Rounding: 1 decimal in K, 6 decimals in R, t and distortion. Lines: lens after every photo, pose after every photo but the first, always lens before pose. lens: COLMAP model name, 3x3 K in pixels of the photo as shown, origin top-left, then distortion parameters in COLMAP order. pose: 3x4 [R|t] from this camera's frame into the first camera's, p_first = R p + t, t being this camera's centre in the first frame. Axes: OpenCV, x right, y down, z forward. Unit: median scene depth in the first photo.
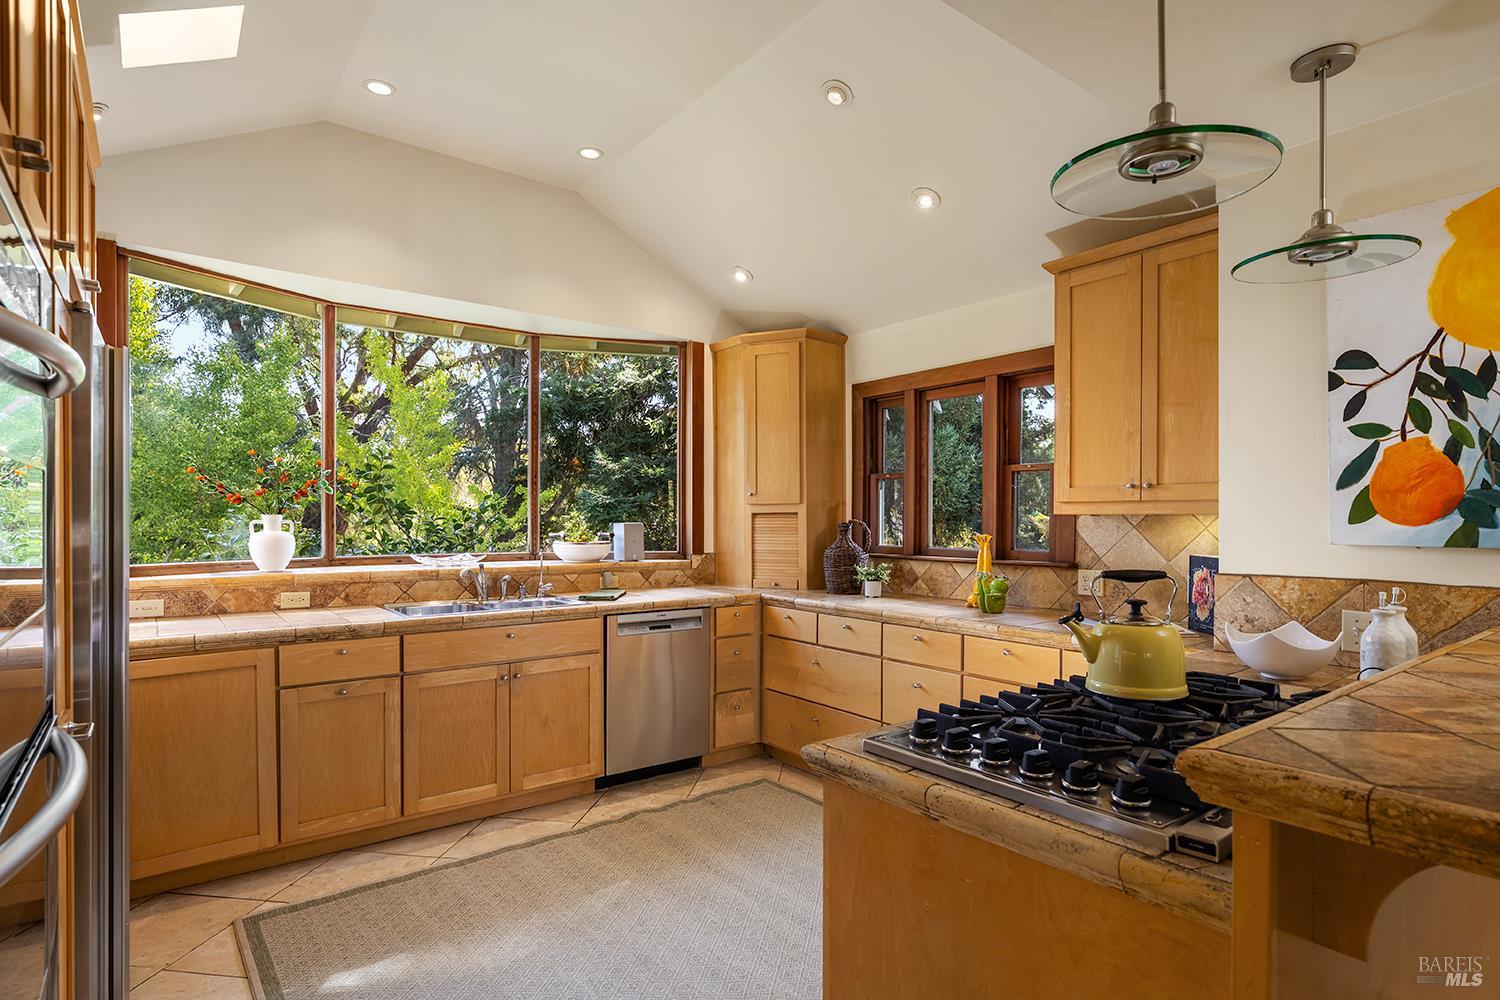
lens RADIAL K [[779.1, 0, 753.9], [0, 779.1, 521.0], [0, 0, 1]] dist [0.001432, 0.000337]
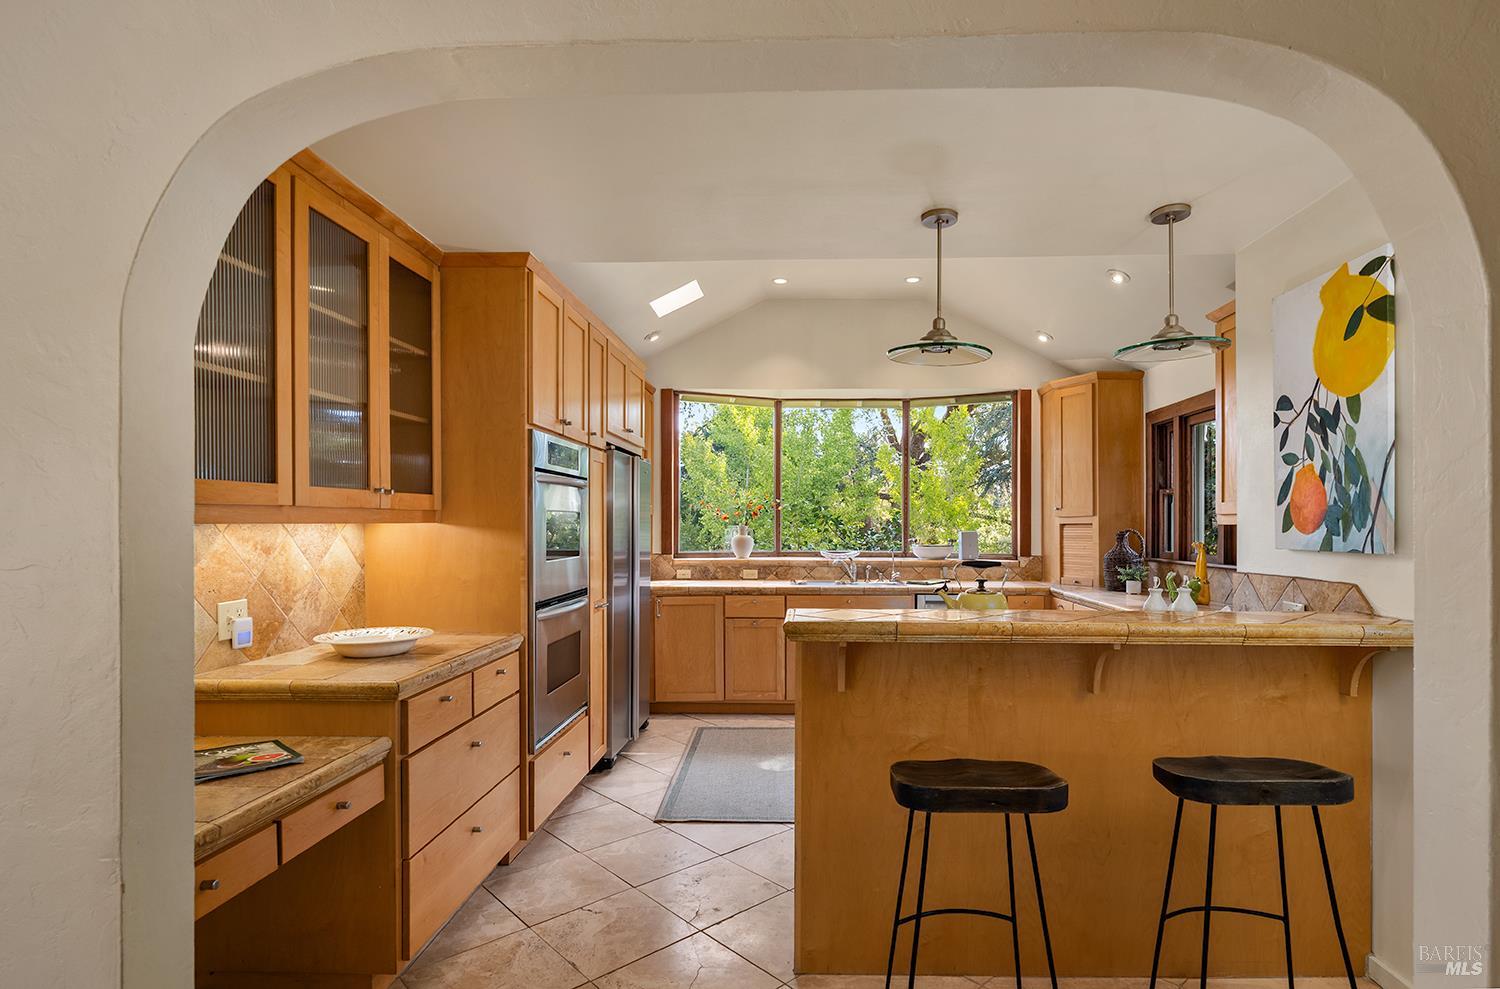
lens RADIAL K [[760.0, 0, 791.3], [0, 760.0, 525.8], [0, 0, 1]] dist [-0.009988, 0.000180]
pose [[0.778650, -0.001121, -0.627457, 0.585876], [-0.003075, 0.999980, -0.005602, 0.001231], [0.627450, 0.006291, 0.778631, -0.292212]]
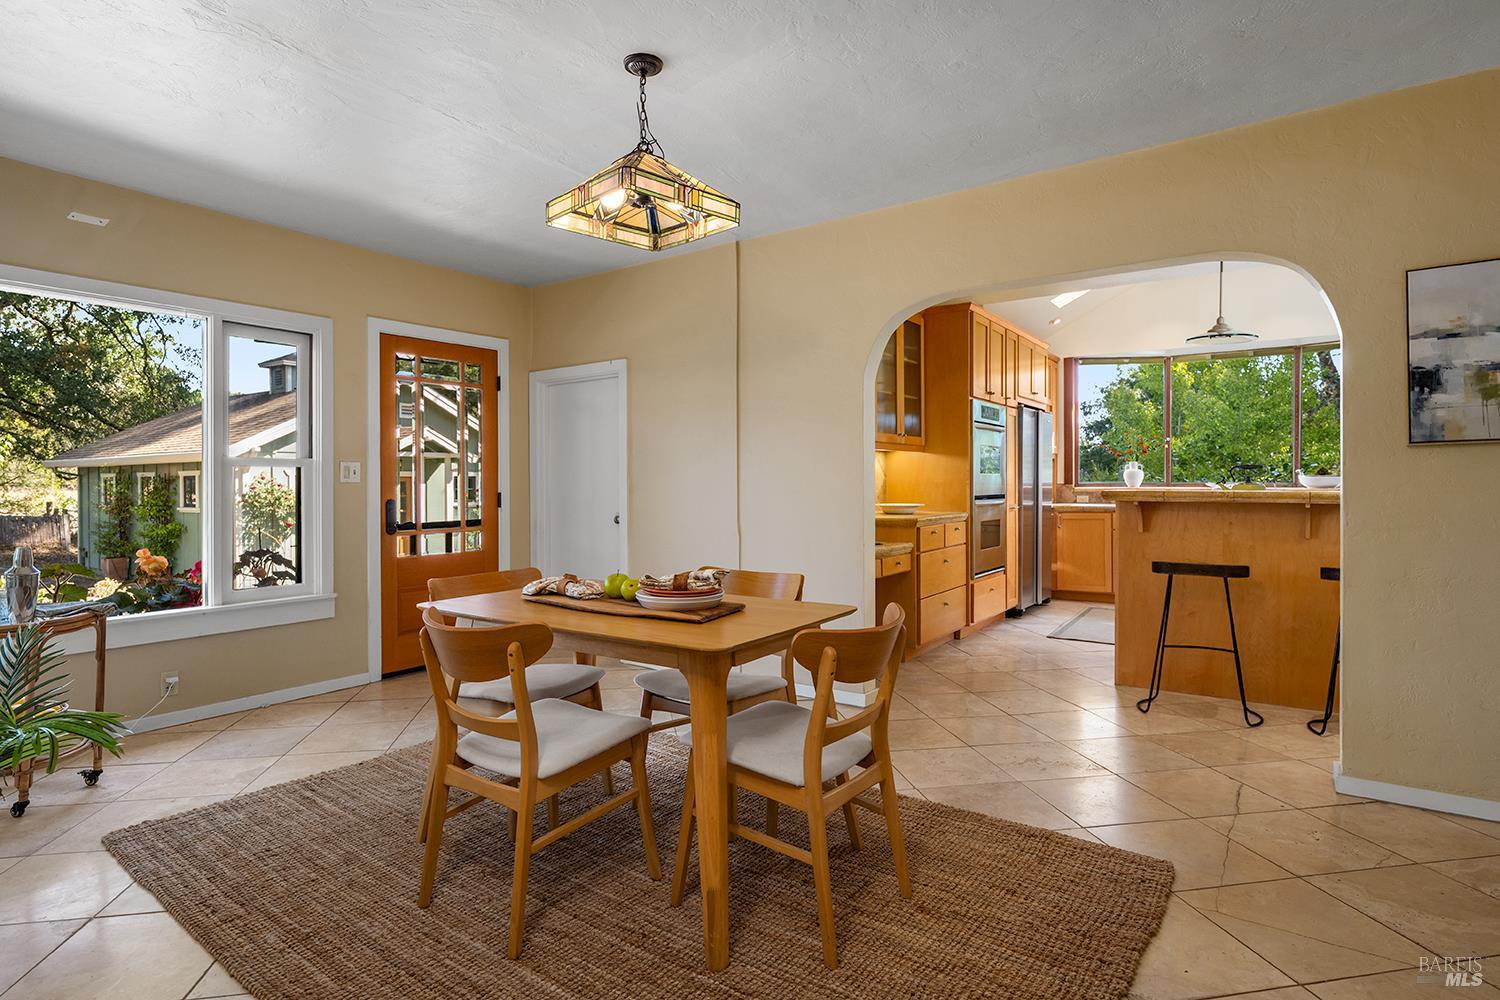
lens RADIAL K [[773.8, 0, 746.5], [0, 773.8, 485.0], [0, 0, 1]] dist [0.000821, -0.000090]
pose [[0.295493, -0.000182, -0.955345, 1.223071], [-0.004614, 0.999988, -0.001618, 0.070858], [0.955334, 0.004886, 0.295489, -0.737268]]
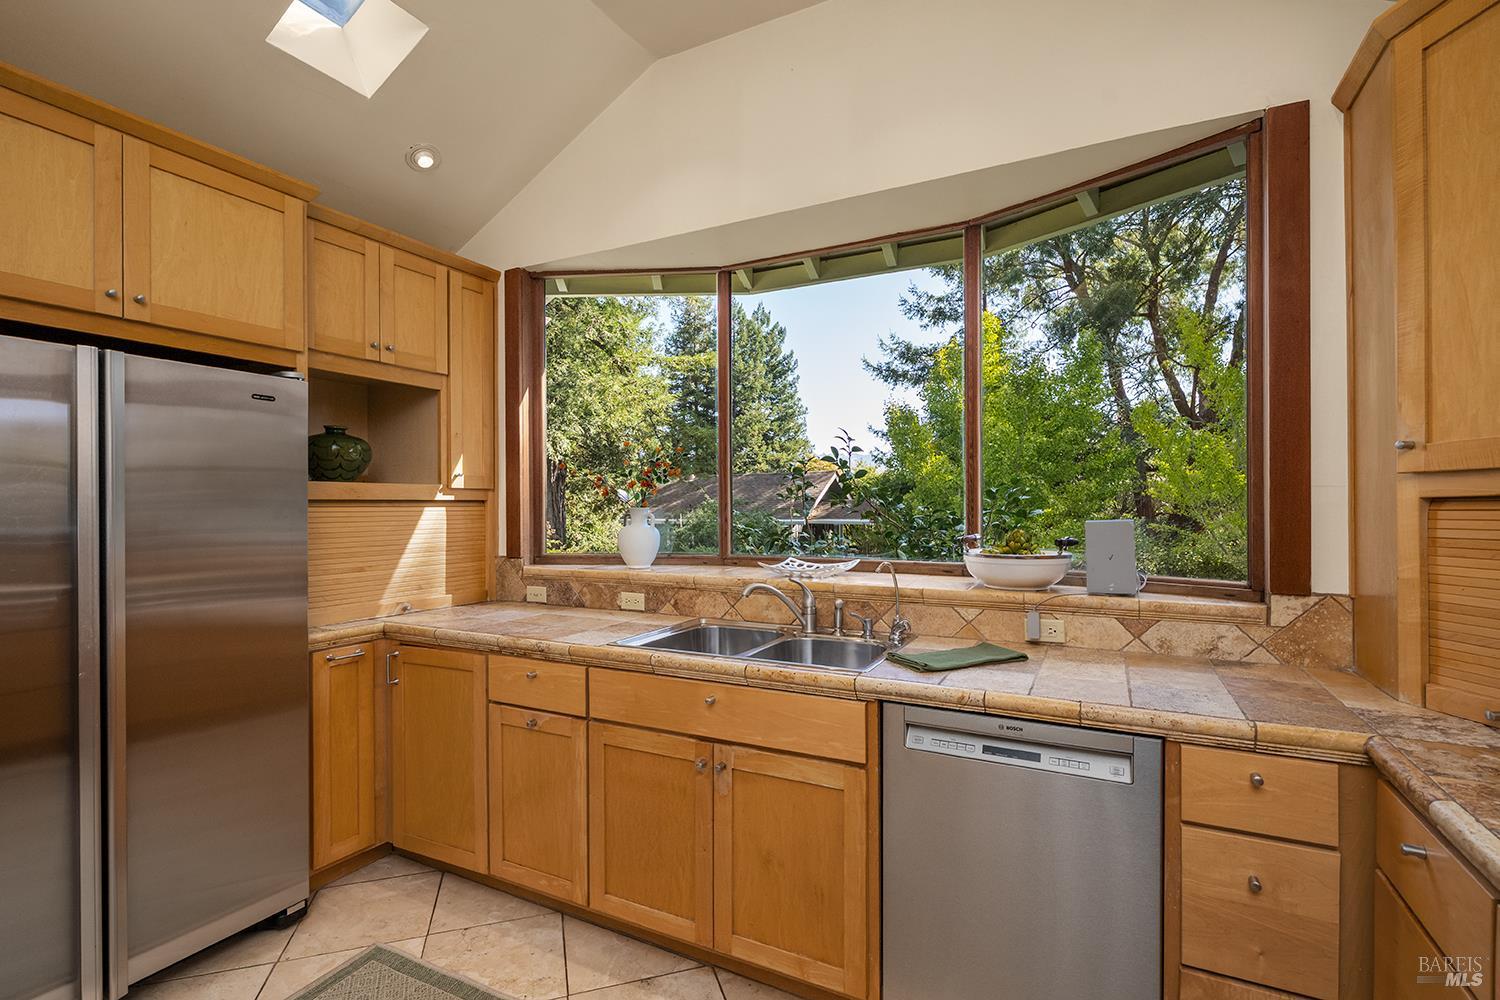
lens RADIAL K [[691.0, 0, 748.0], [0, 691.0, 508.1], [0, 0, 1]] dist [0.000152, 0.000088]
pose [[0.419981, -0.002617, -0.907529, 0.213565], [-0.000285, 0.999995, -0.003015, -0.005931], [0.907533, 0.001525, 0.419979, 0.815171]]
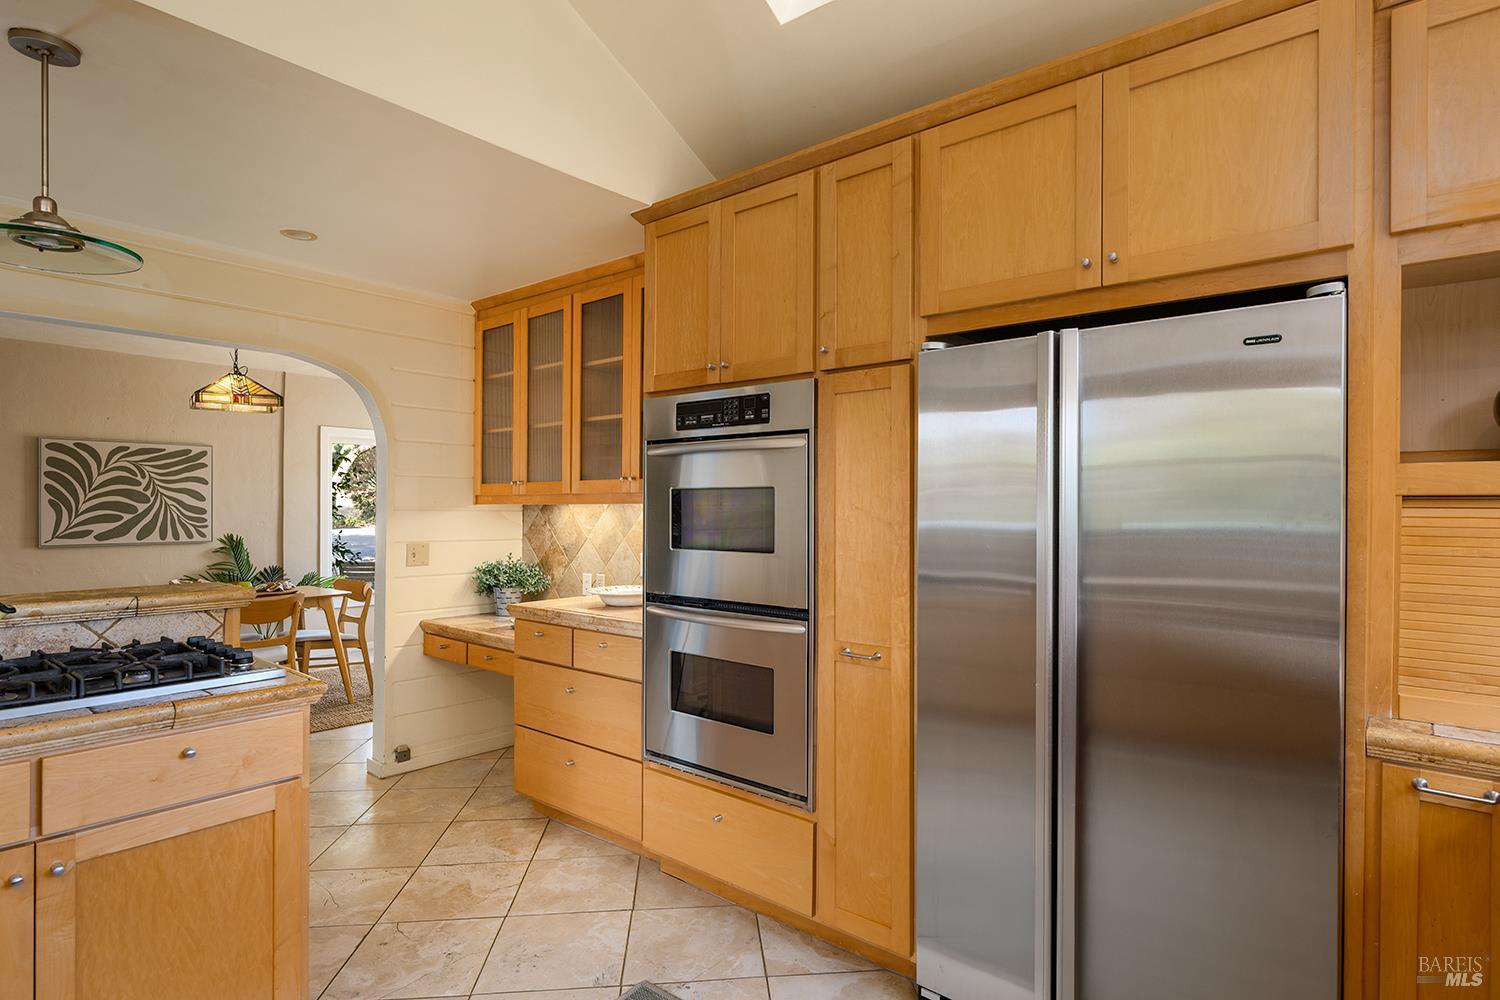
lens RADIAL K [[769.3, 0, 750.0], [0, 769.3, 500.0], [0, 0, 1]] dist [0.000301, -0.014433]
pose [[-0.975834, -0.005444, -0.218447, -0.160140], [-0.006213, 0.999977, 0.002832, -0.012948], [0.218427, 0.004121, -0.975845, 1.066504]]
